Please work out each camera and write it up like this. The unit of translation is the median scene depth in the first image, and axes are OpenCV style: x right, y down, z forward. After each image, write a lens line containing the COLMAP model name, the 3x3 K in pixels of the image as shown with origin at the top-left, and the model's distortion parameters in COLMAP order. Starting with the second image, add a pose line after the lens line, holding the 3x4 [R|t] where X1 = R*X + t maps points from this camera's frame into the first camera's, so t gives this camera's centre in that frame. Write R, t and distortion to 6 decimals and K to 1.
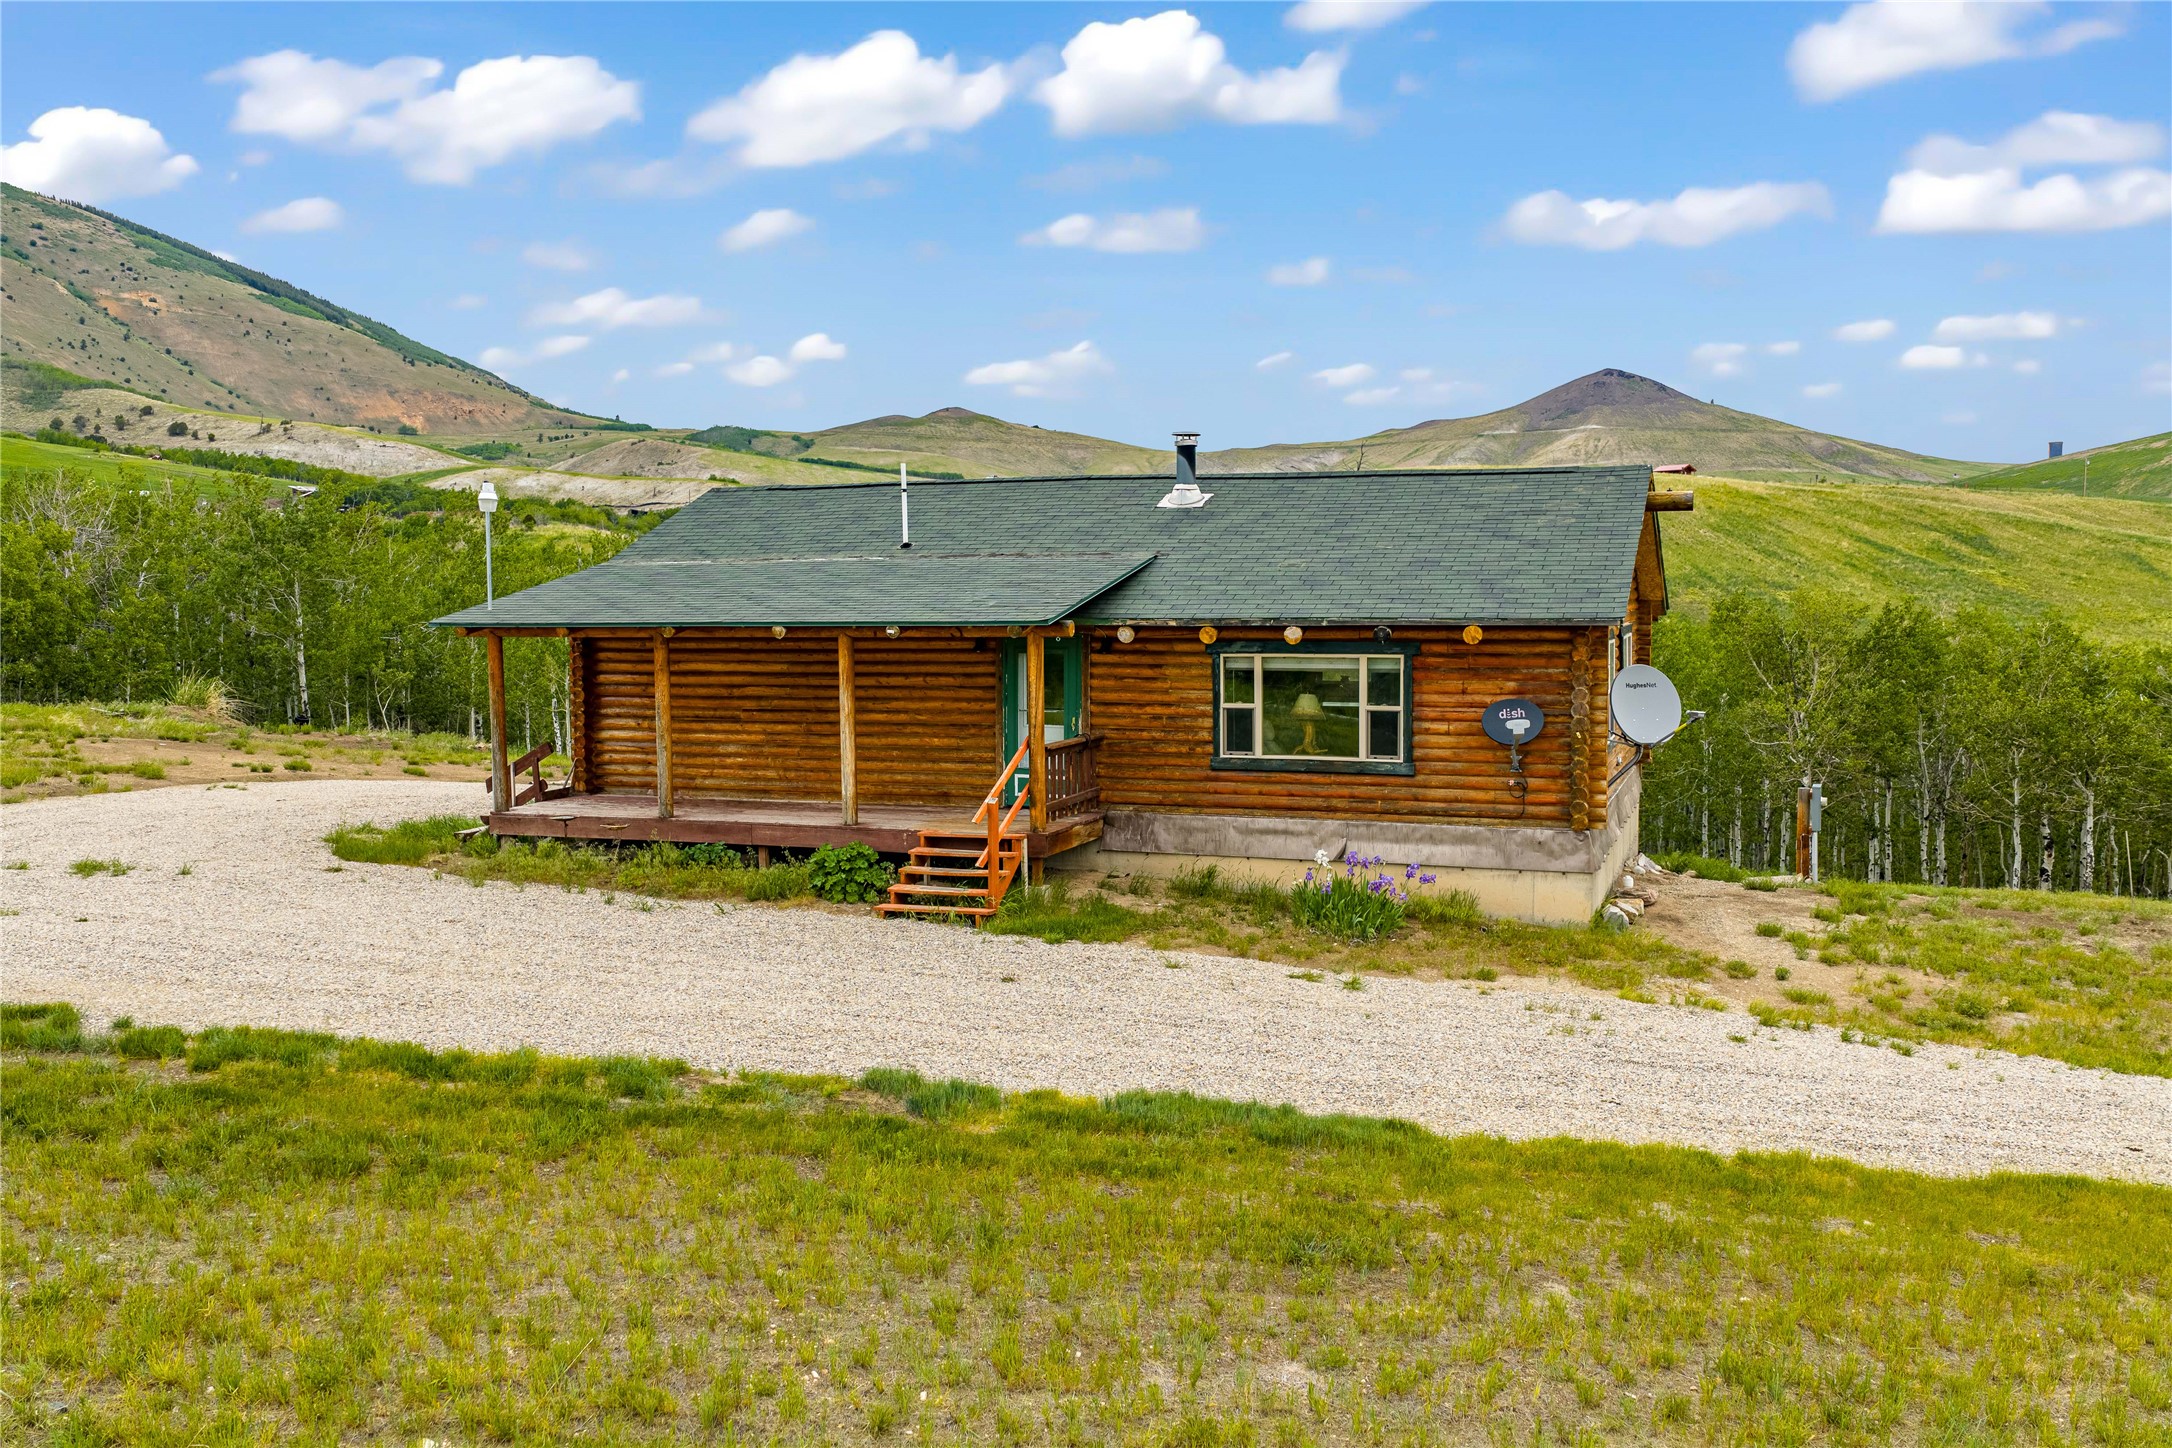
lens RADIAL K [[1799.9, 0, 1085.9], [0, 1799.9, 622.7], [0, 0, 1]] dist [0.006571, -0.000066]
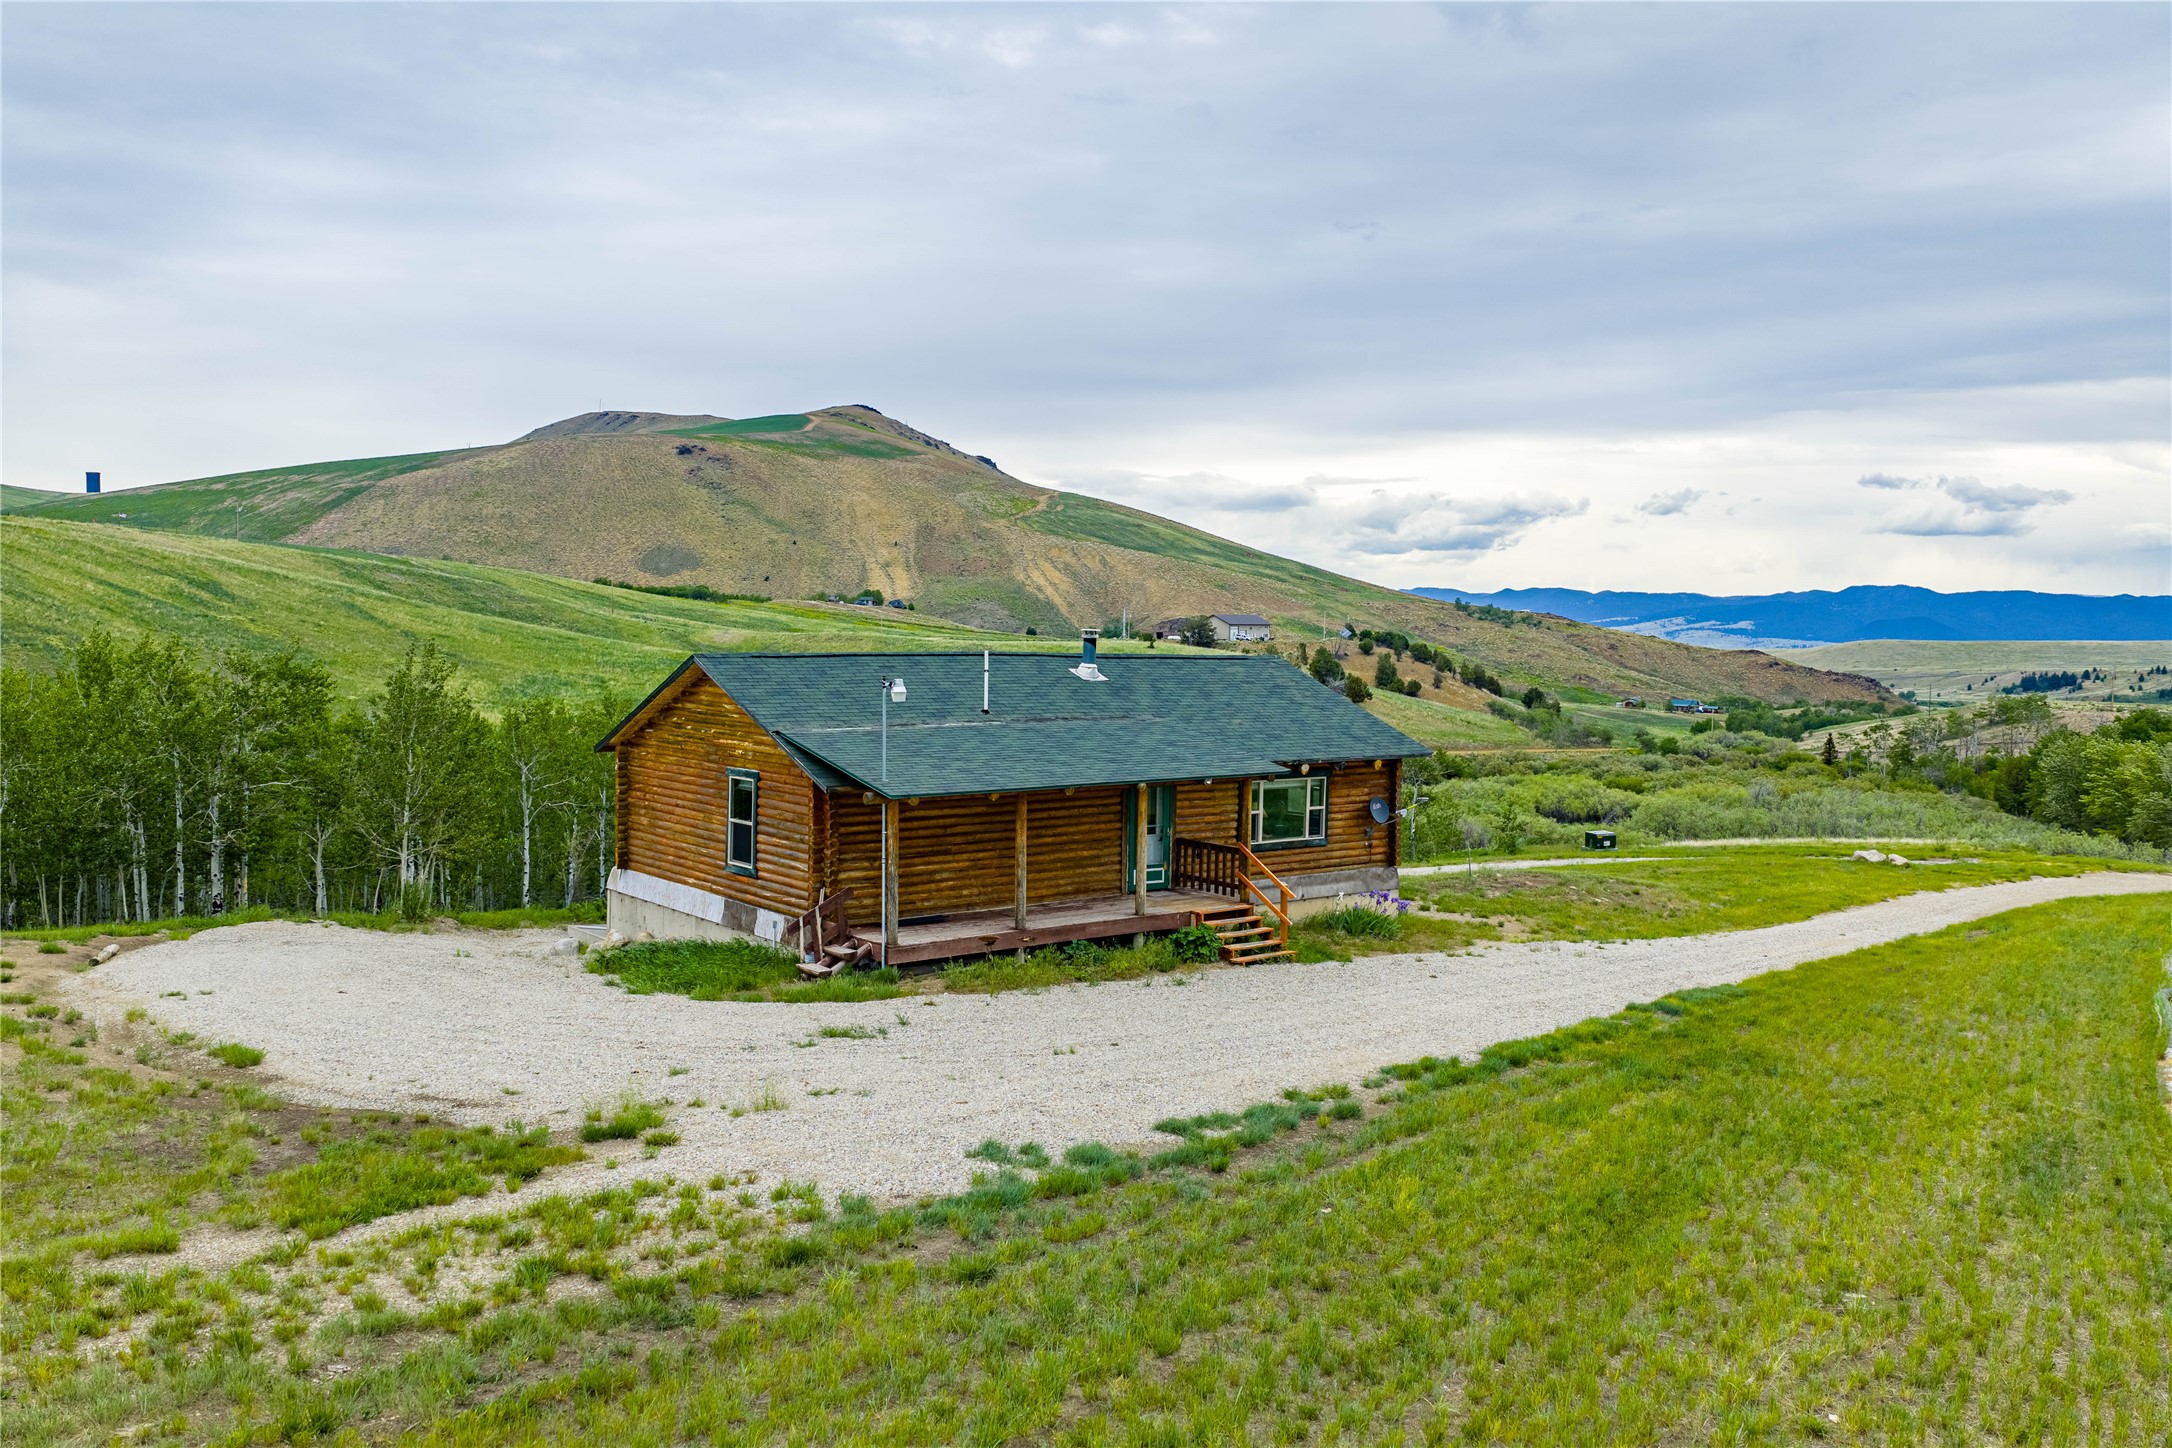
lens RADIAL K [[1781.1, 0, 1092.4], [0, 1781.1, 734.0], [0, 0, 1]] dist [0.010829, -0.017973]
pose [[0.533679, -0.039470, 0.844766, -1.215849], [0.000617, 0.998928, 0.046284, -0.089600], [-0.845687, -0.024180, 0.533131, 0.239043]]
